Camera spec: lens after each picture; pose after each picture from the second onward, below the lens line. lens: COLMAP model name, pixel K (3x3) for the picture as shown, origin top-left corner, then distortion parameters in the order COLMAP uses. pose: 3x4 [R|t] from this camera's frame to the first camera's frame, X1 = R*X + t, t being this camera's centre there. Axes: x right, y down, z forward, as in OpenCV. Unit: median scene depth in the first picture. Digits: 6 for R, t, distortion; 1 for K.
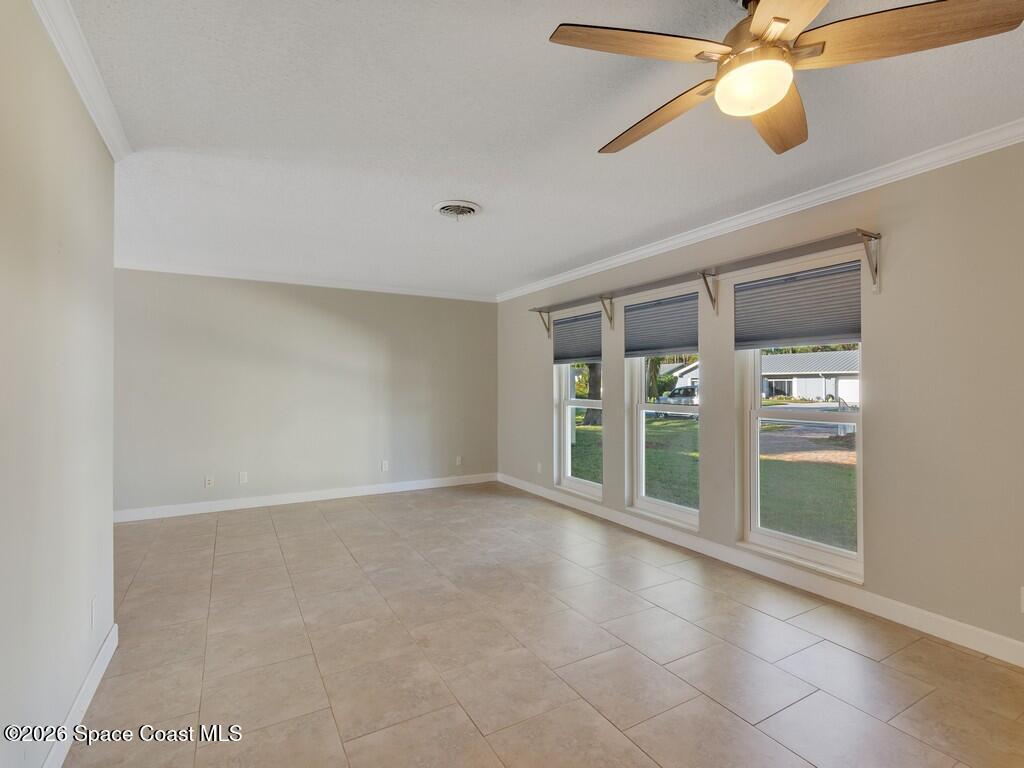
lens RADIAL K [[490.7, 0, 512.0], [0, 490.7, 384.0], [0, 0, 1]] dist [-0.021441, -0.001650]
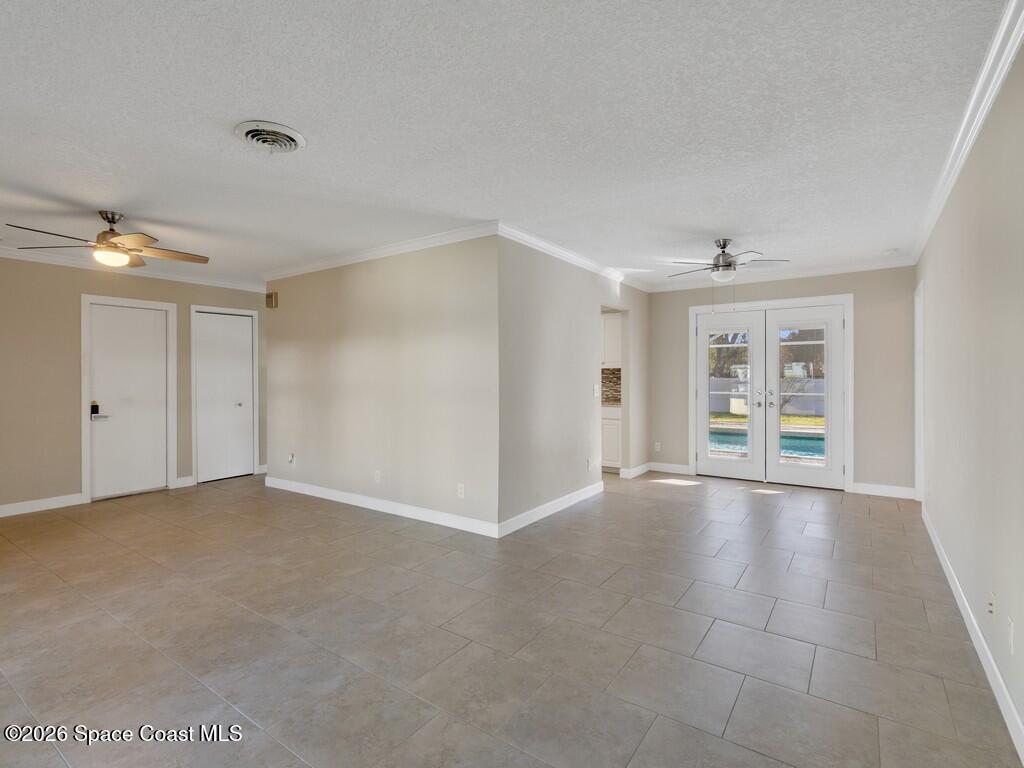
lens RADIAL K [[490.7, 0, 512.0], [0, 490.7, 384.0], [0, 0, 1]] dist [-0.021441, -0.001650]
pose [[-0.899983, 0.006472, -0.435877, -0.125306], [0.001008, 0.999918, 0.012765, 0.010067], [0.435924, 0.011049, -0.899916, 1.909946]]
